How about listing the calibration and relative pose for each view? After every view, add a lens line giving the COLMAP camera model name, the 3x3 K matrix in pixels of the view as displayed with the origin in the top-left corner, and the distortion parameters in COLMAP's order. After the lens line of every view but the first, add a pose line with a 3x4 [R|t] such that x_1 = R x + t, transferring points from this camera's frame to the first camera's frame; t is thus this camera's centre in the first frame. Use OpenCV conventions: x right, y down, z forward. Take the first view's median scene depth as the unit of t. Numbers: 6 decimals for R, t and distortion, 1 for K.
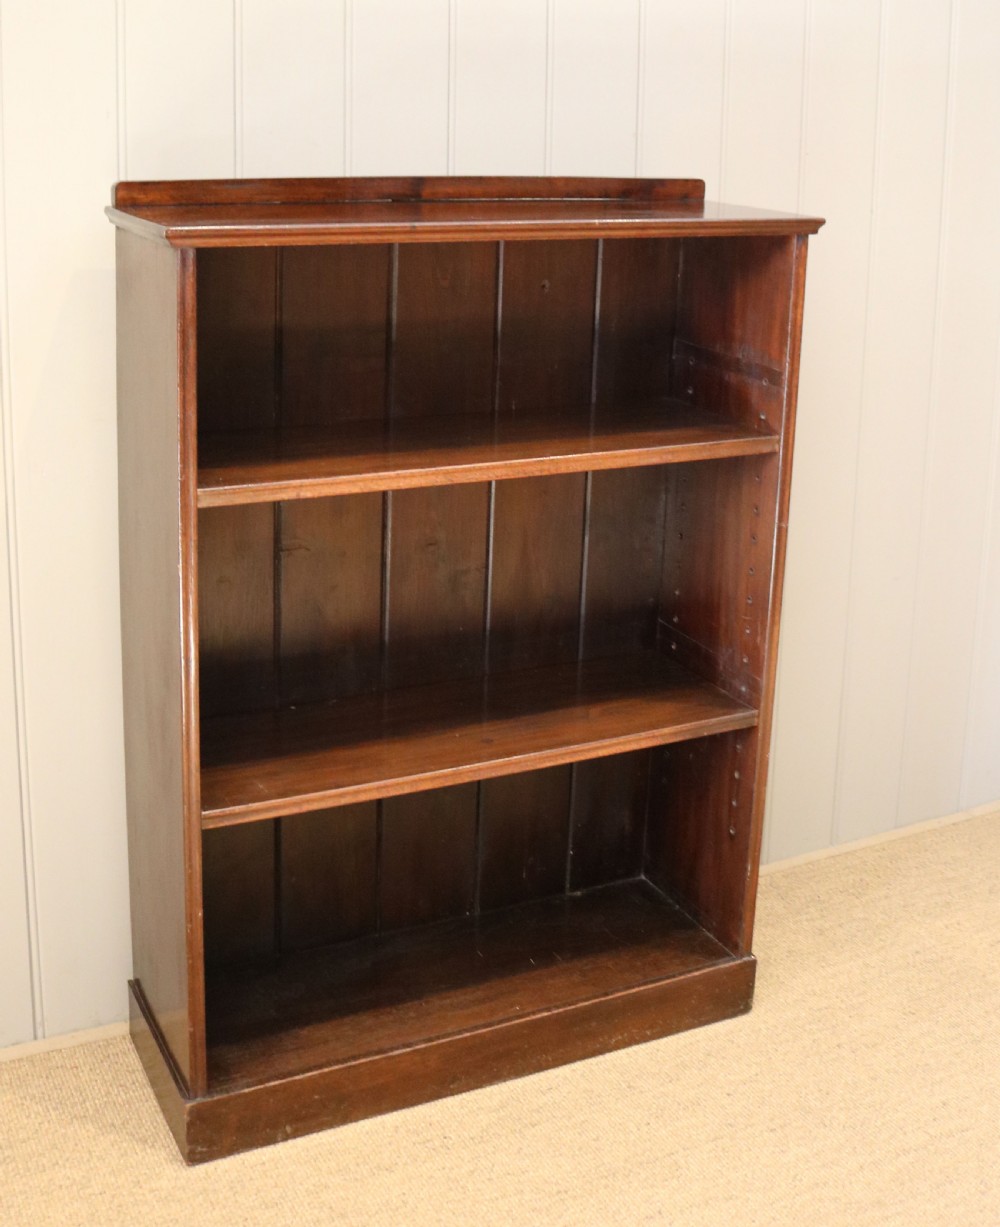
lens RADIAL K [[1548.3, 0, 508.8], [0, 1548.3, 433.5], [0, 0, 1]] dist [-0.156812, 0.116286]
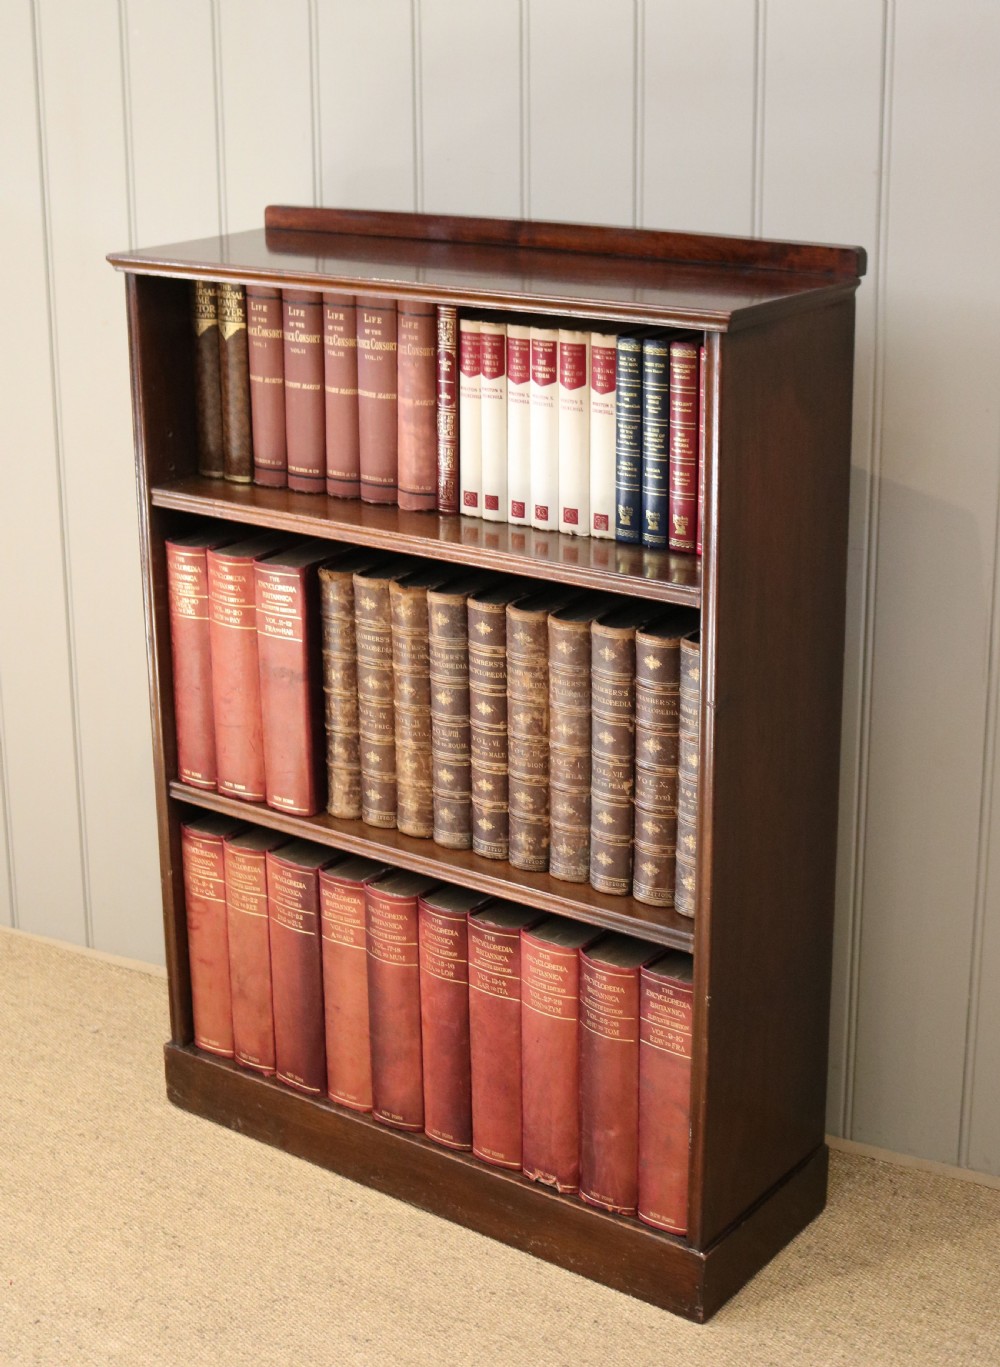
lens RADIAL K [[2184.1, 0, 412.7], [0, 2184.1, 661.2], [0, 0, 1]] dist [-0.104937, -0.209562]
pose [[0.405035, 0.248697, -0.879828, 1.087971], [-0.171543, 0.965877, 0.194049, -0.151823], [0.898065, 0.072332, 0.433876, 0.405607]]
